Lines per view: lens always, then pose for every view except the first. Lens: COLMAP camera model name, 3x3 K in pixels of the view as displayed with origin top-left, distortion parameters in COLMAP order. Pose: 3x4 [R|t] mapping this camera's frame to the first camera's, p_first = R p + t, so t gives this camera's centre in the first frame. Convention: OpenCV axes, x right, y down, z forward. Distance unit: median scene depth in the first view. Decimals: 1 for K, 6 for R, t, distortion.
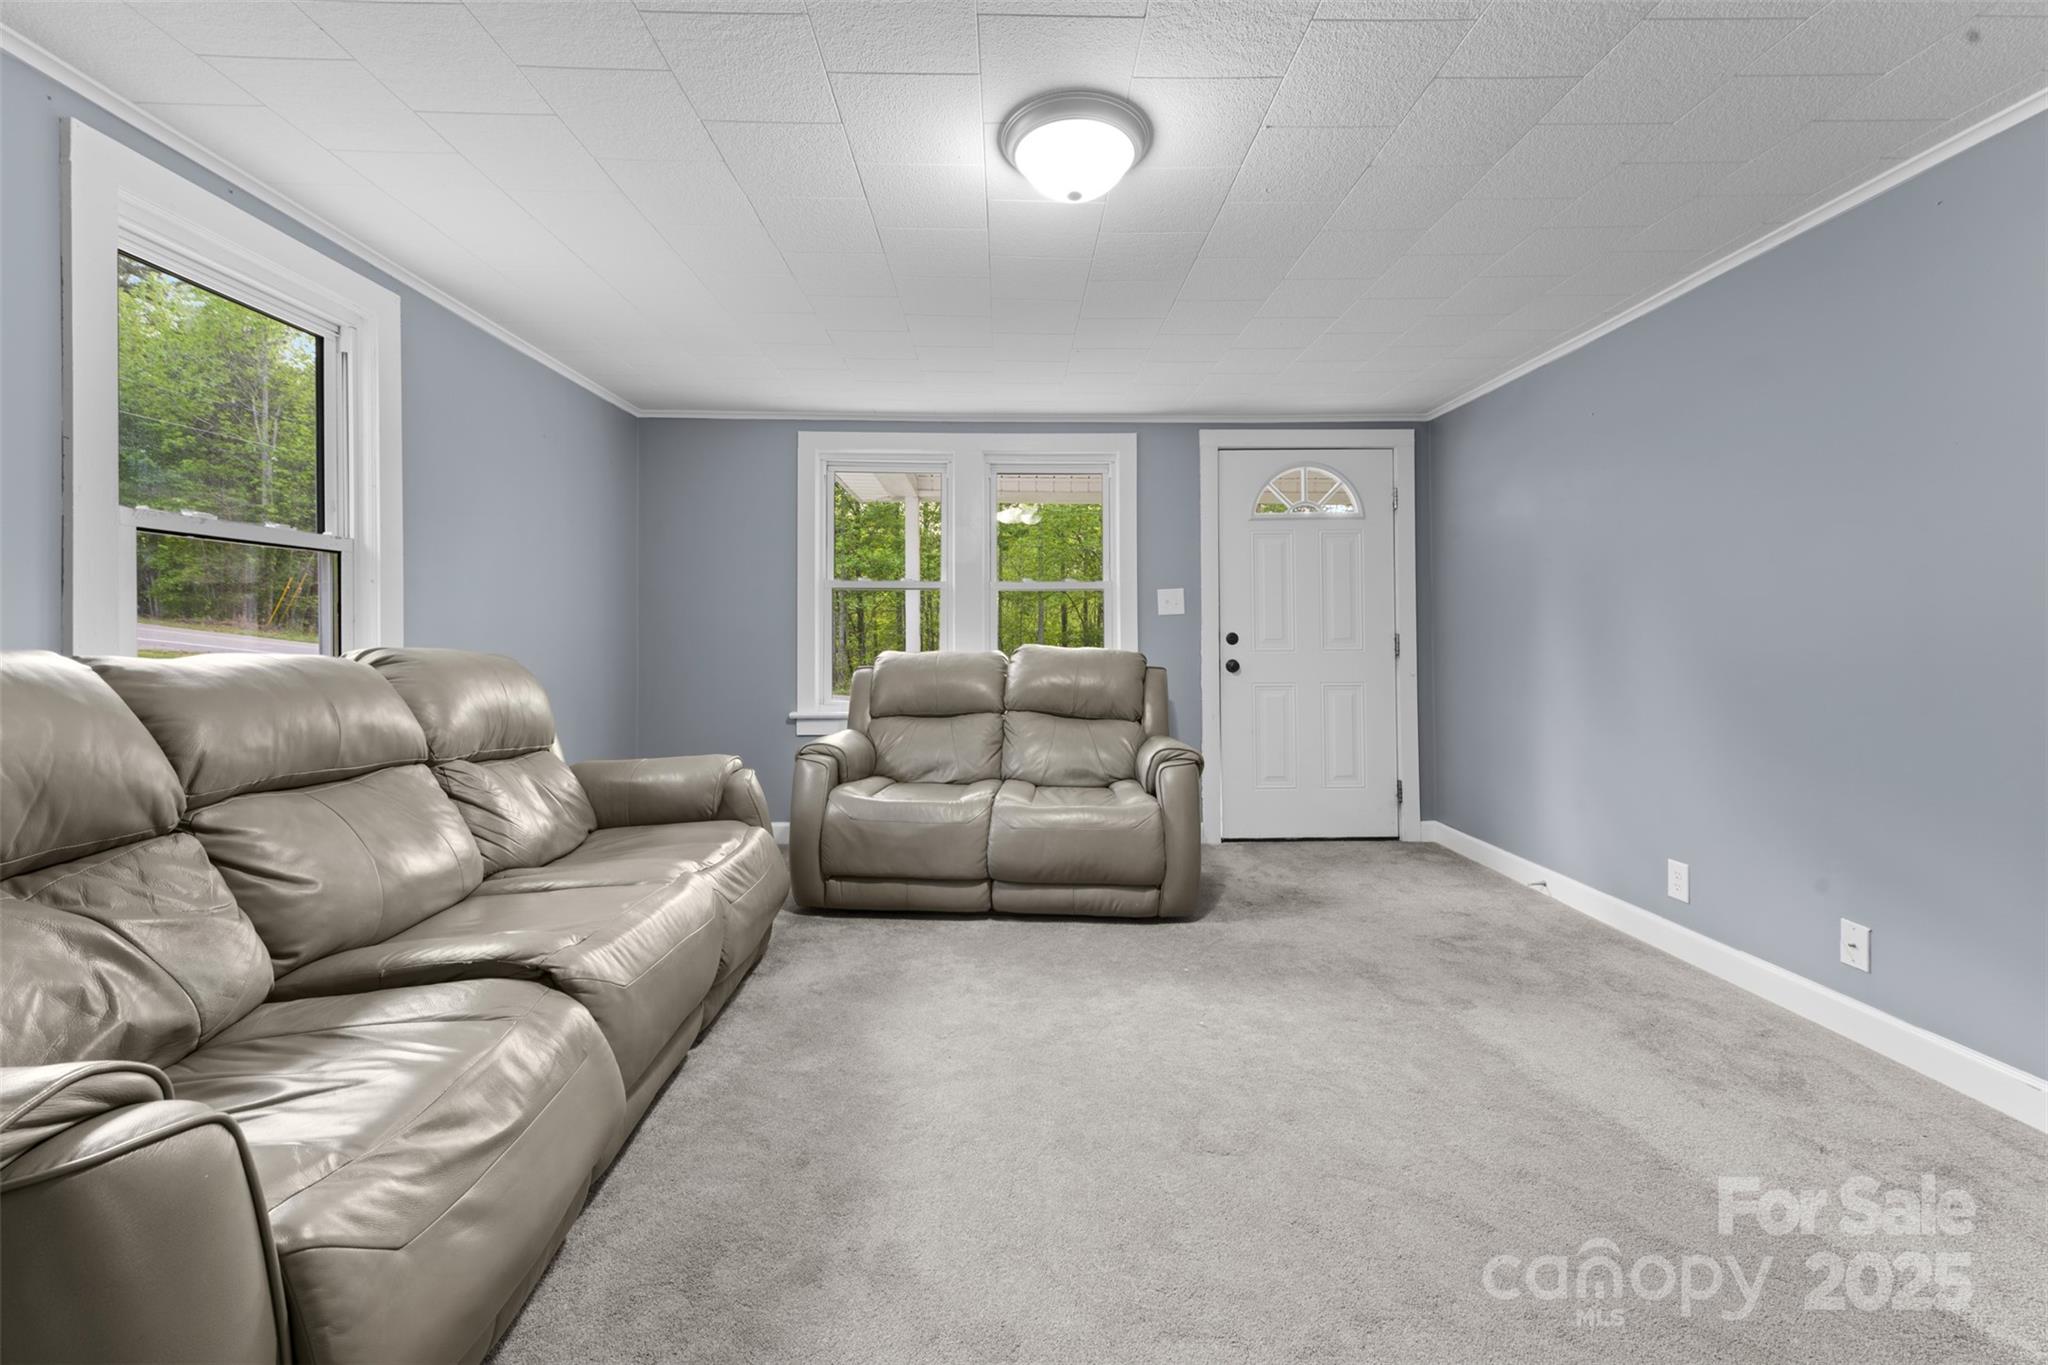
lens RADIAL K [[813.2, 0, 1015.3], [0, 813.2, 630.5], [0, 0, 1]] dist [0.022610, -0.016157]
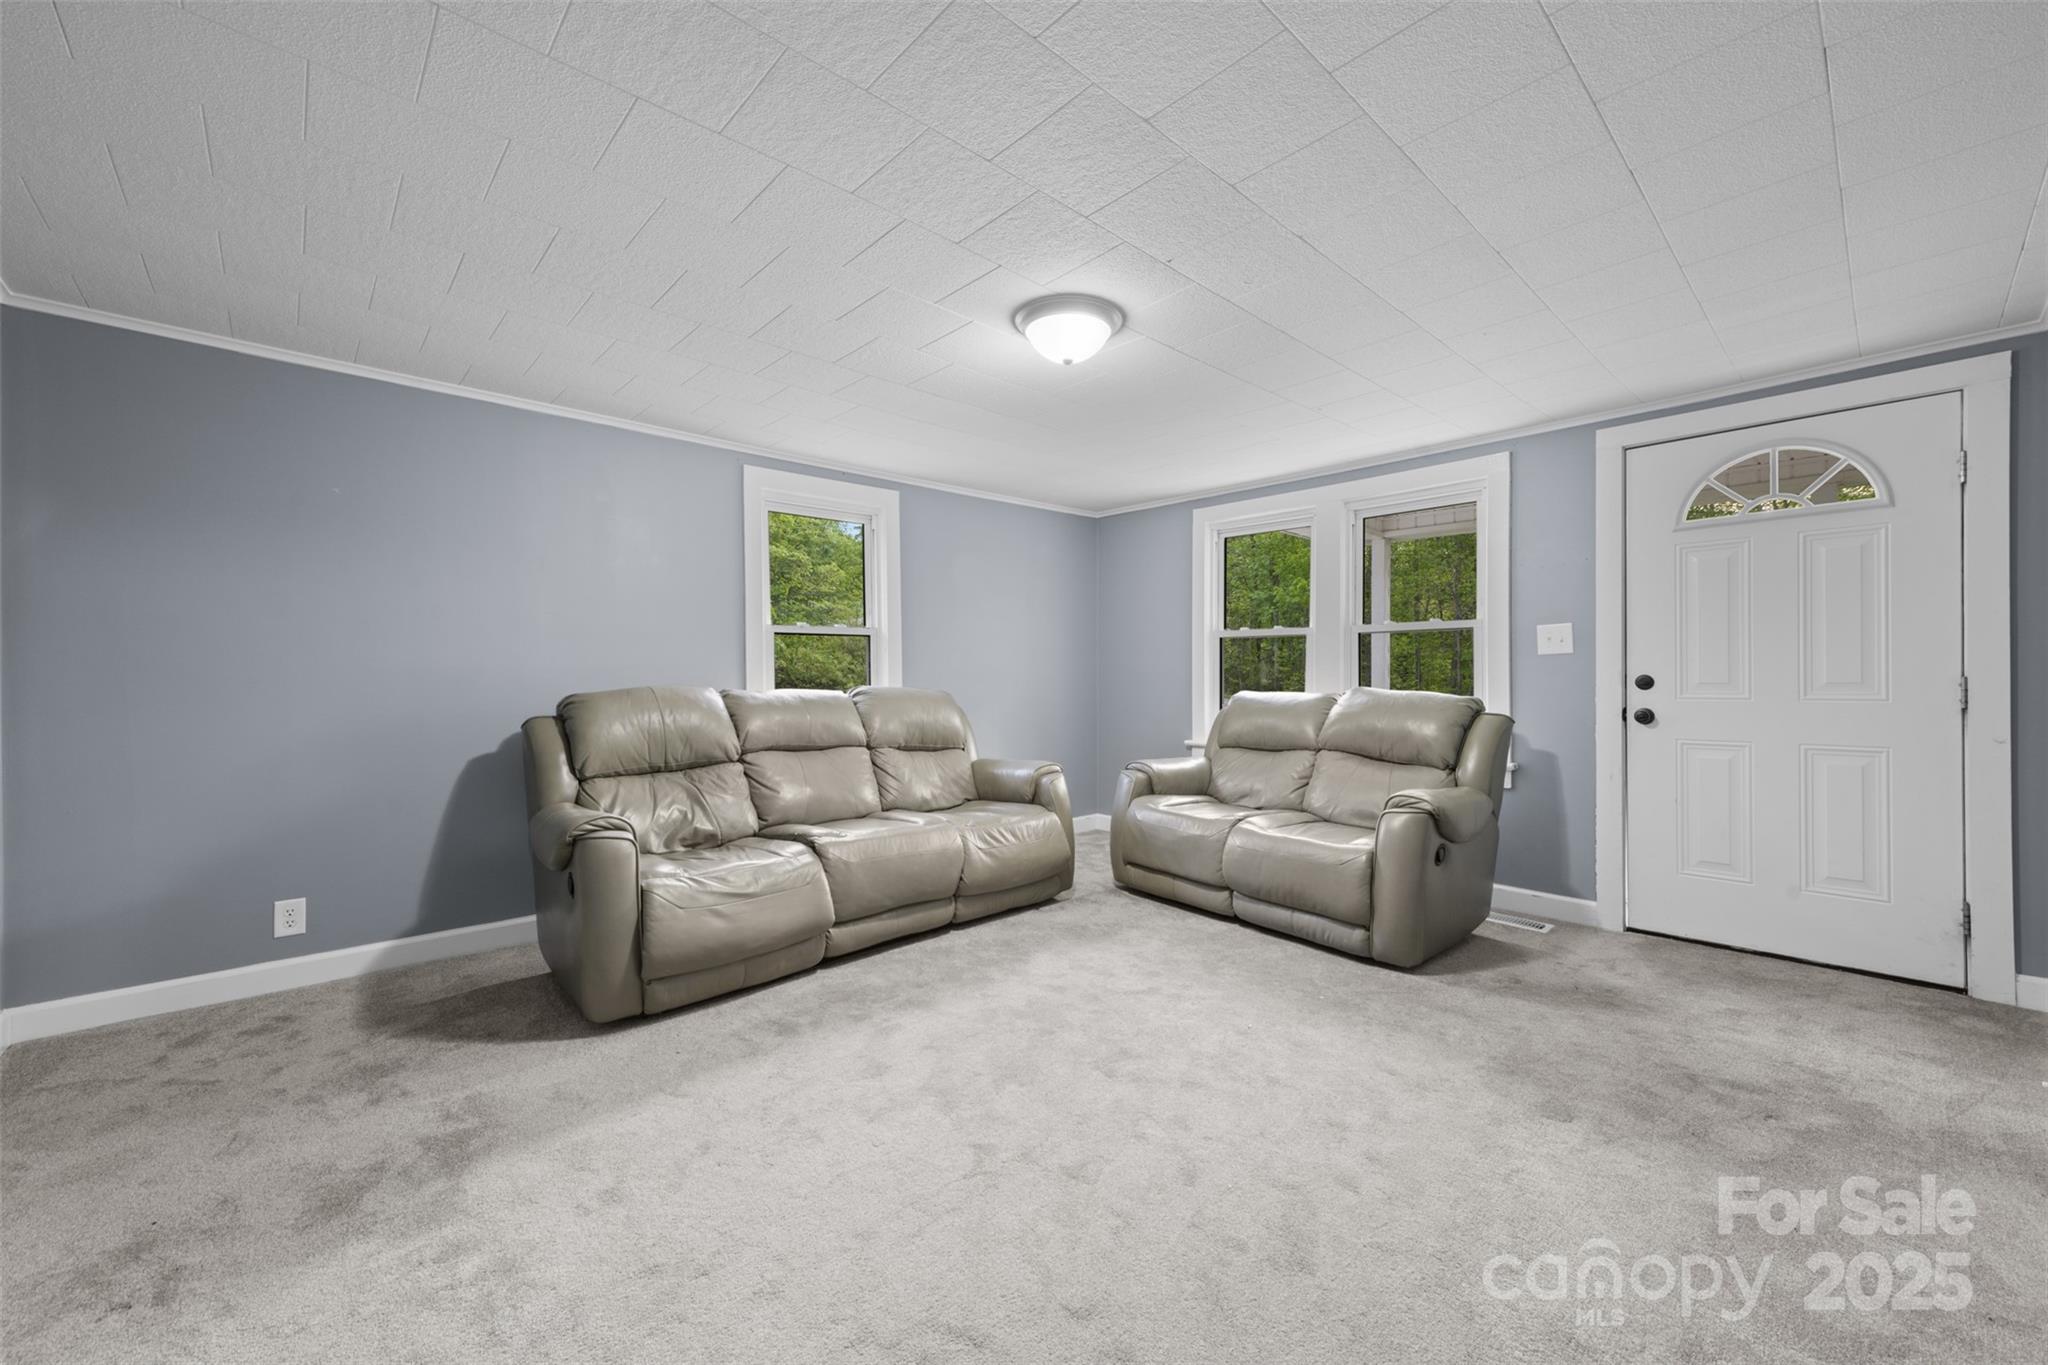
lens RADIAL K [[782.4, 0, 1016.1], [0, 782.4, 683.1], [0, 0, 1]] dist [0.010117, 0.000022]
pose [[0.668107, 0.006207, -0.744040, 0.609008], [0.008146, 0.999844, 0.015655, -0.009333], [0.744021, -0.016520, 0.667952, 0.029078]]
